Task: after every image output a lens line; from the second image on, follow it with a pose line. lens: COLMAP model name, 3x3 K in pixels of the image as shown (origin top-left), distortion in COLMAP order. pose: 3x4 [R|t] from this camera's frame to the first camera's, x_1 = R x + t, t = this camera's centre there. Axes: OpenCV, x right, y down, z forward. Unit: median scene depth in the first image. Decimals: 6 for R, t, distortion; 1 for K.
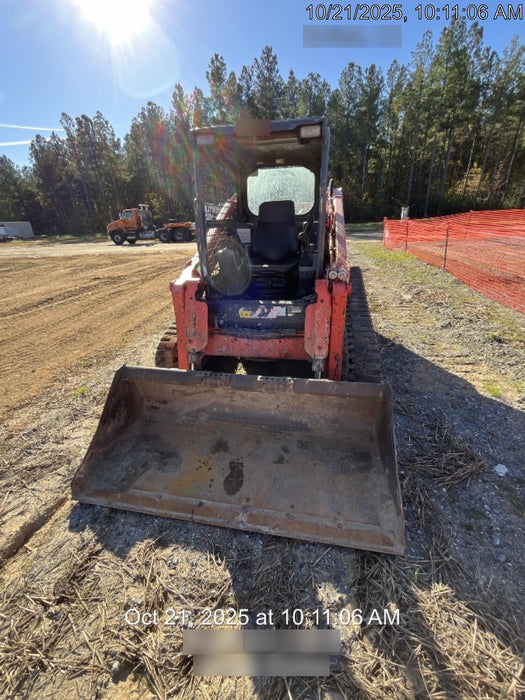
lens RADIAL K [[285.3, 0, 262.5], [0, 285.3, 350.0], [0, 0, 1]] dist [-0.001404, -0.000174]
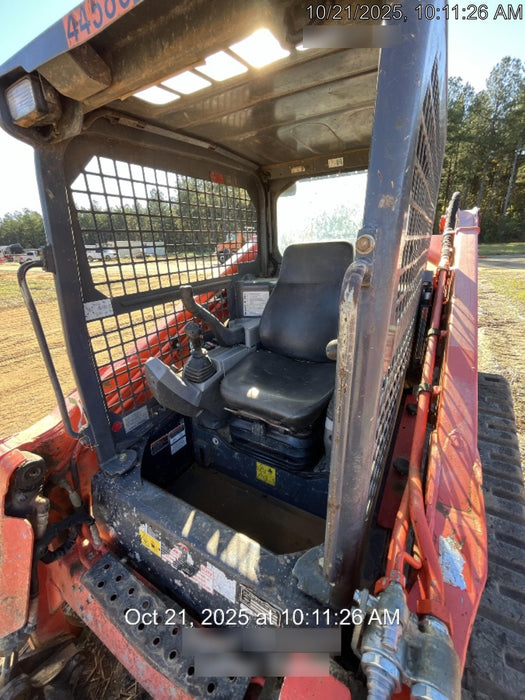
lens RADIAL K [[285.3, 0, 262.5], [0, 285.3, 350.0], [0, 0, 1]] dist [-0.001404, -0.000174]
pose [[0.938570, 0.120714, -0.323286, 0.119969], [-0.138233, 0.989892, -0.031698, -0.267650], [0.316192, 0.074440, 0.945770, 0.449889]]
